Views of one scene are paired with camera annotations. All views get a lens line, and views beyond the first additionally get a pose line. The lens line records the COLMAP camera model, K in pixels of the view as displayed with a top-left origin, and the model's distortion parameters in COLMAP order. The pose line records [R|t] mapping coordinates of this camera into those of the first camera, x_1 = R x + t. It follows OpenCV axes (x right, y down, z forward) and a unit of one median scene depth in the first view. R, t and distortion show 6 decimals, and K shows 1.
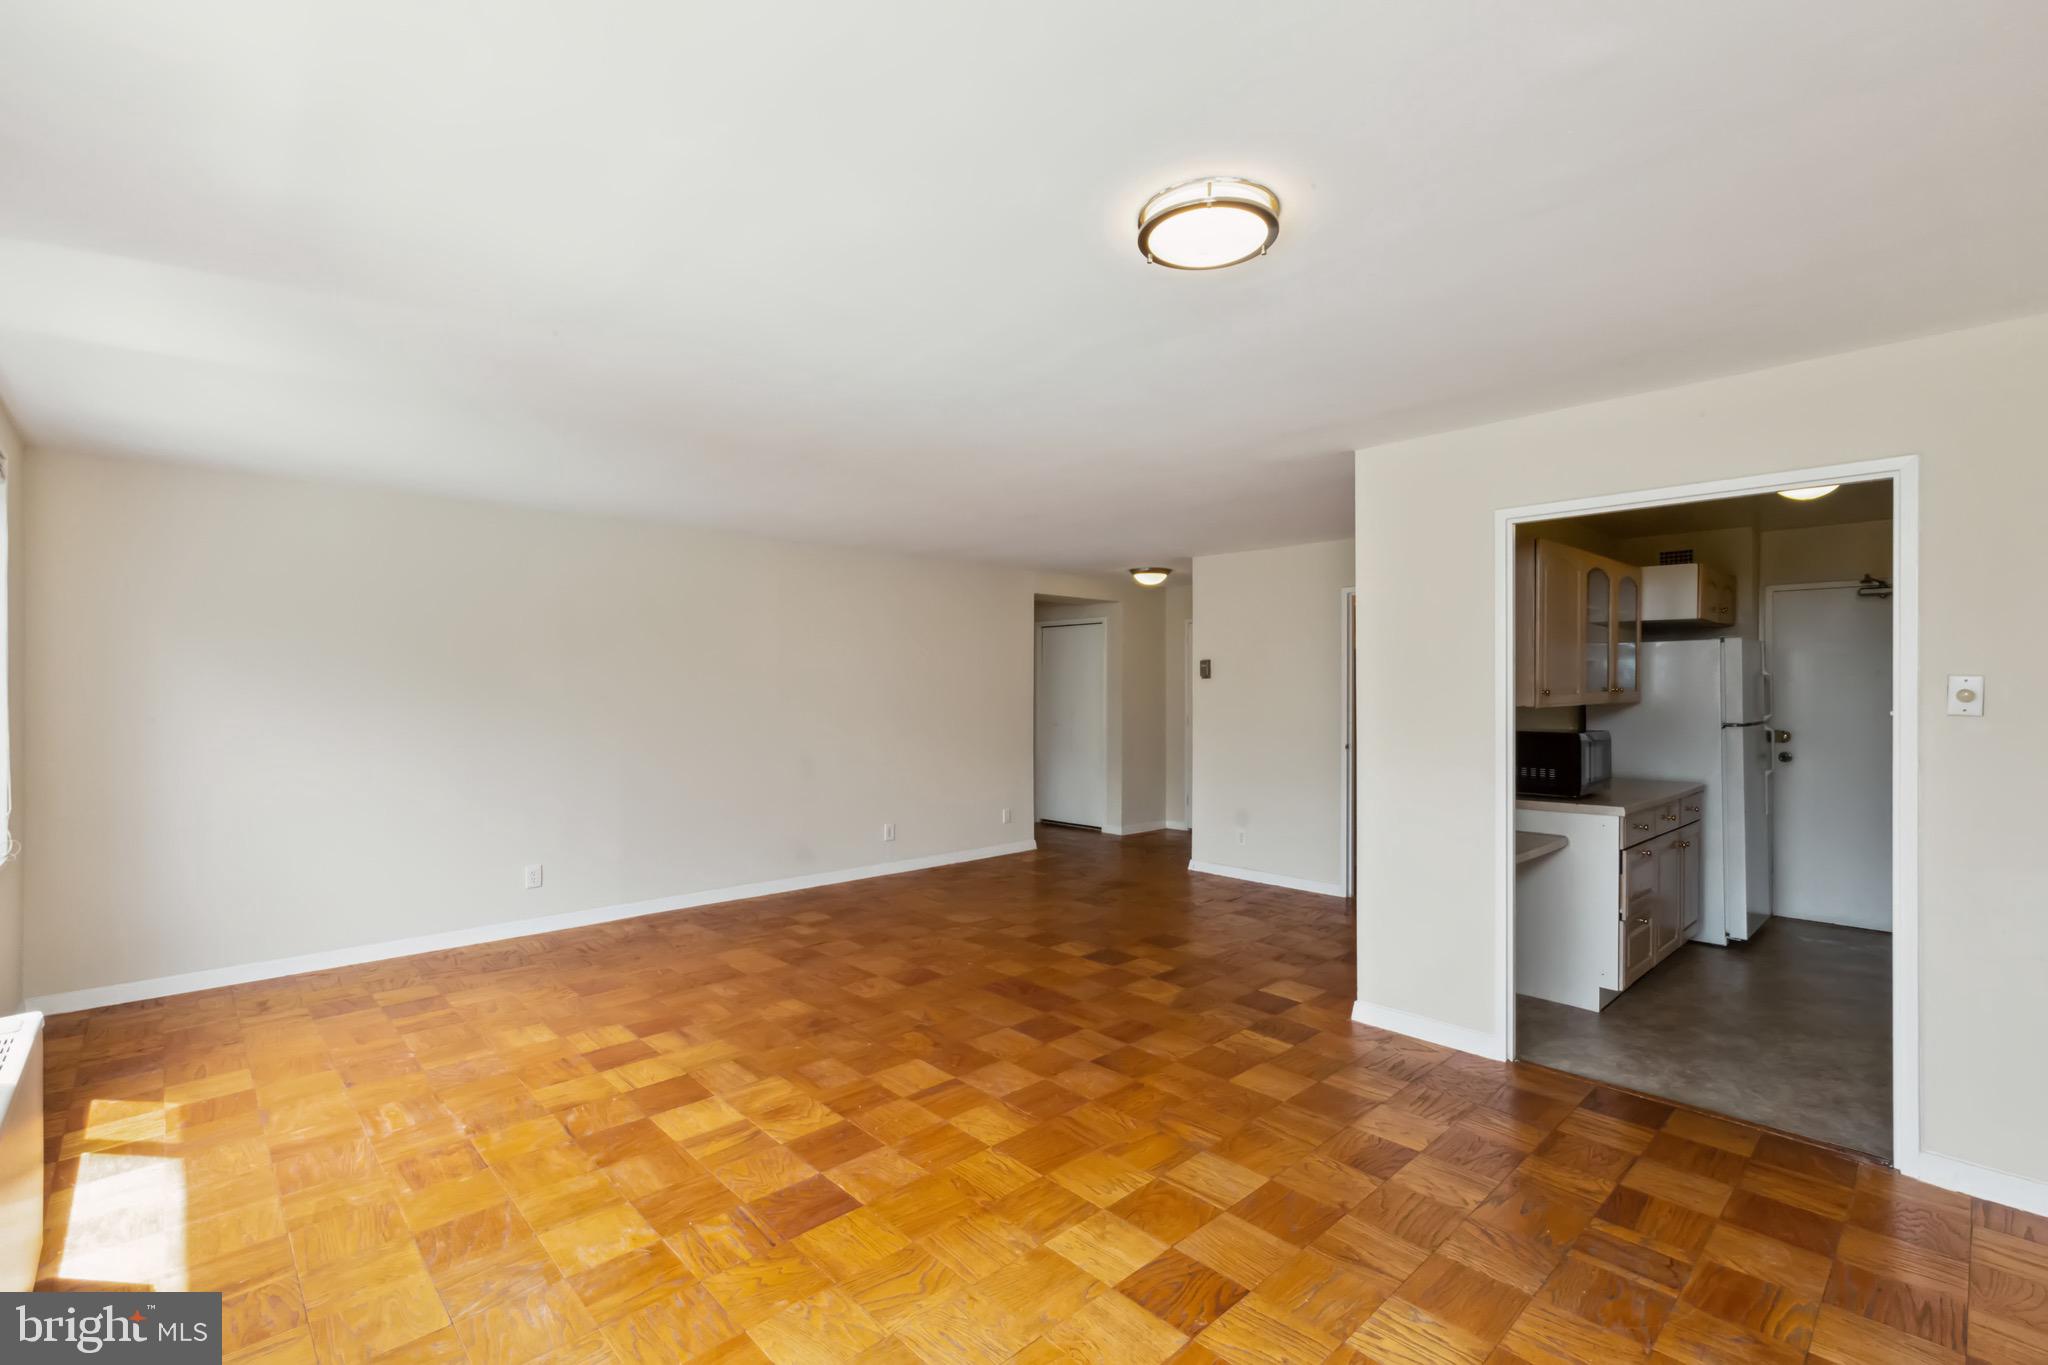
lens RADIAL K [[944.7, 0, 989.4], [0, 944.7, 686.9], [0, 0, 1]] dist [-0.000237, -0.001350]
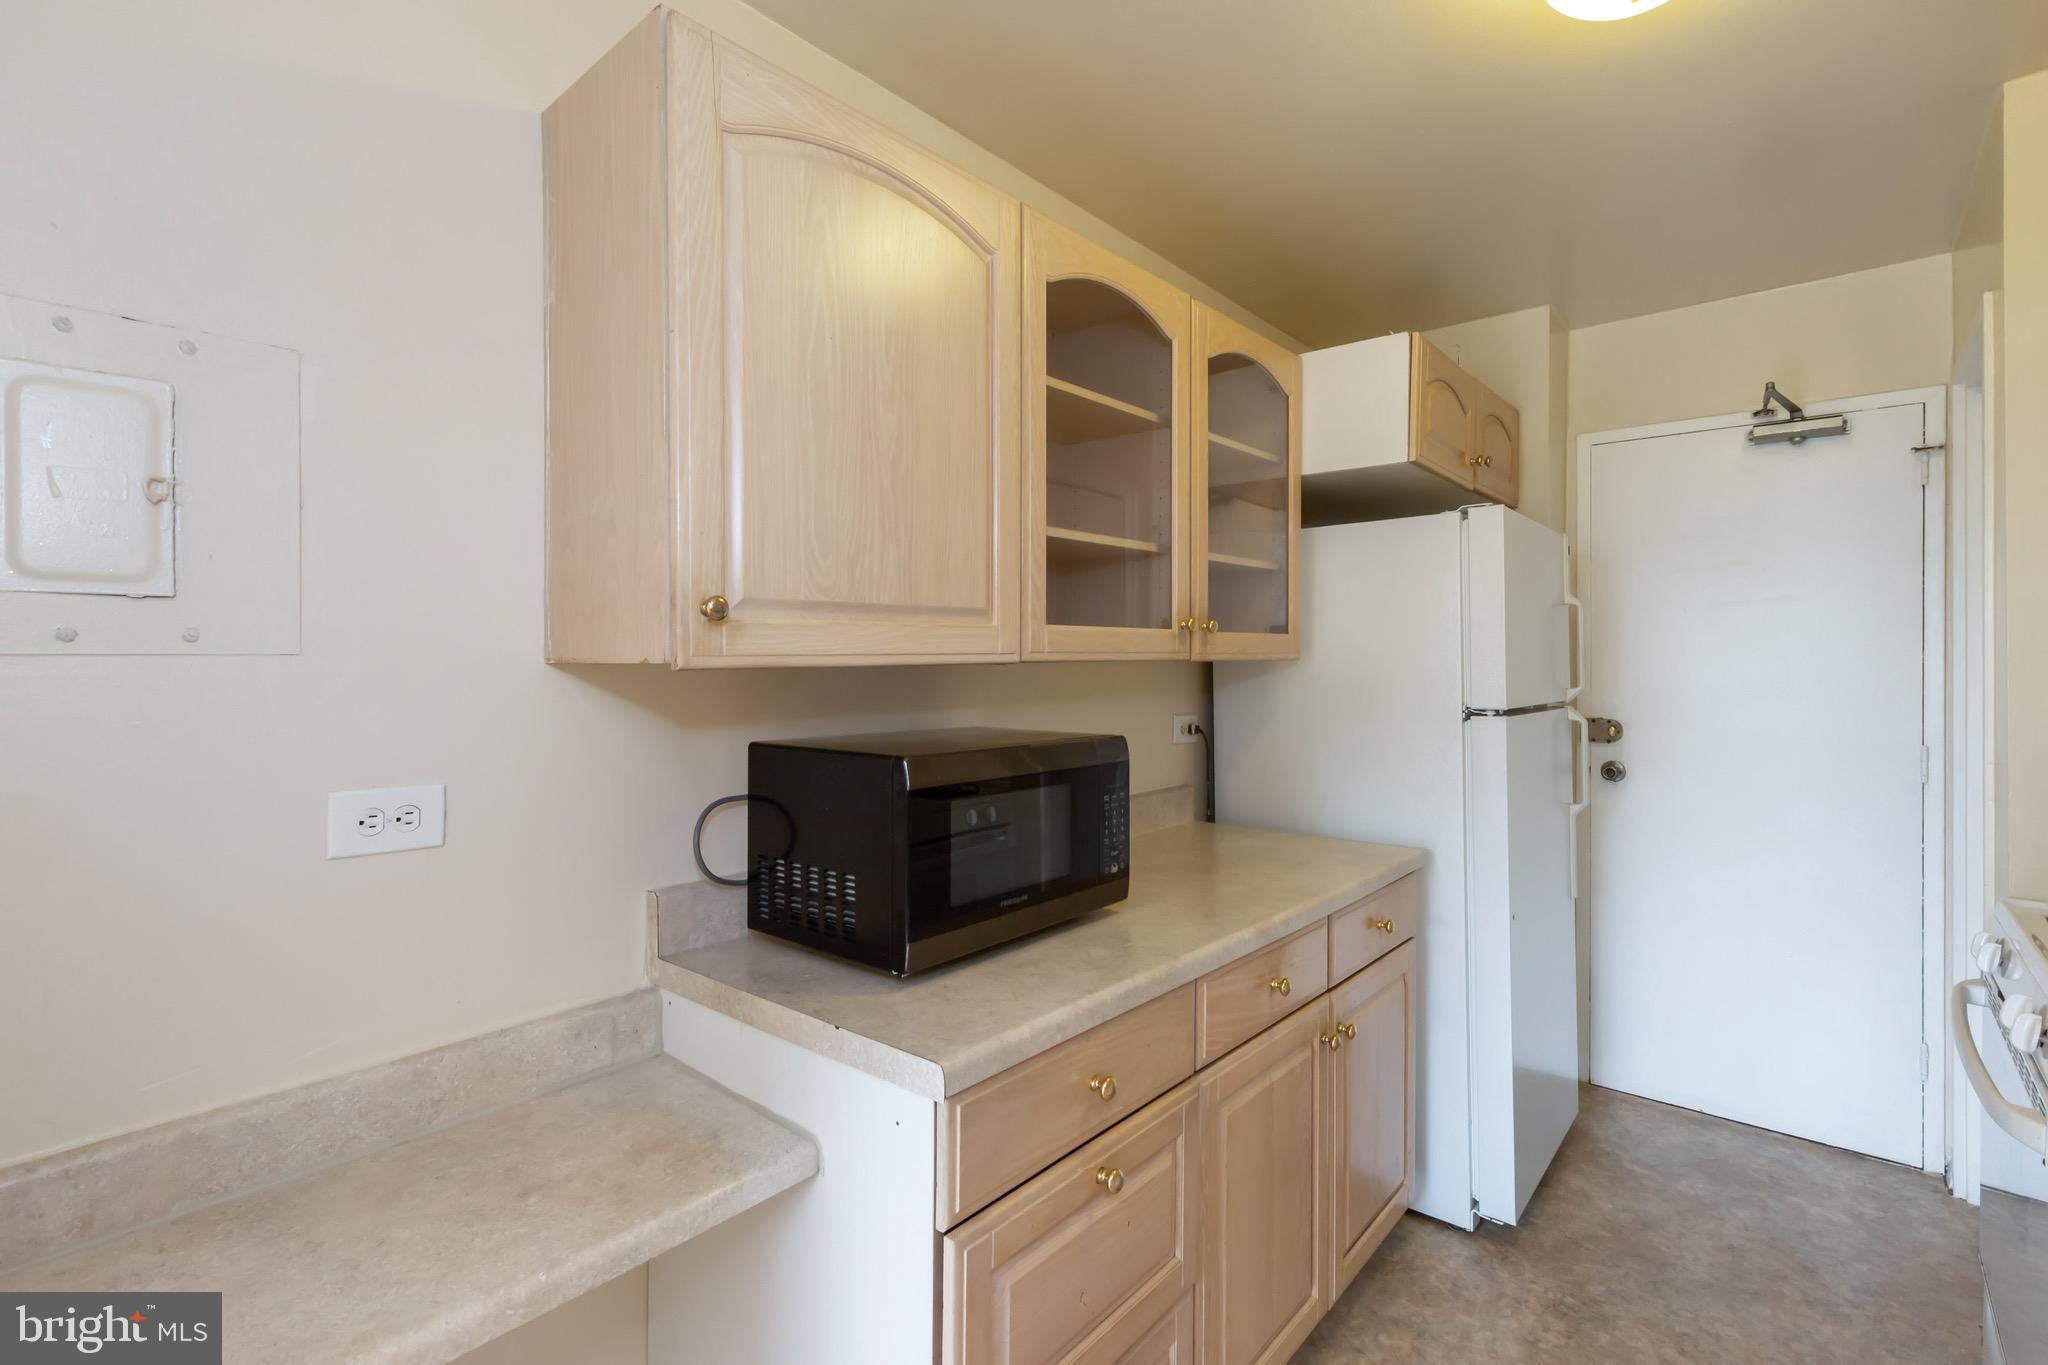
lens RADIAL K [[944.7, 0, 1003.3], [0, 944.7, 660.1], [0, 0, 1]] dist [-0.000237, -0.001350]
pose [[0.995130, -0.001617, 0.098559, 0.545967], [0.001691, 0.999998, -0.000670, 0.017468], [-0.098558, 0.000834, 0.995131, 0.616653]]
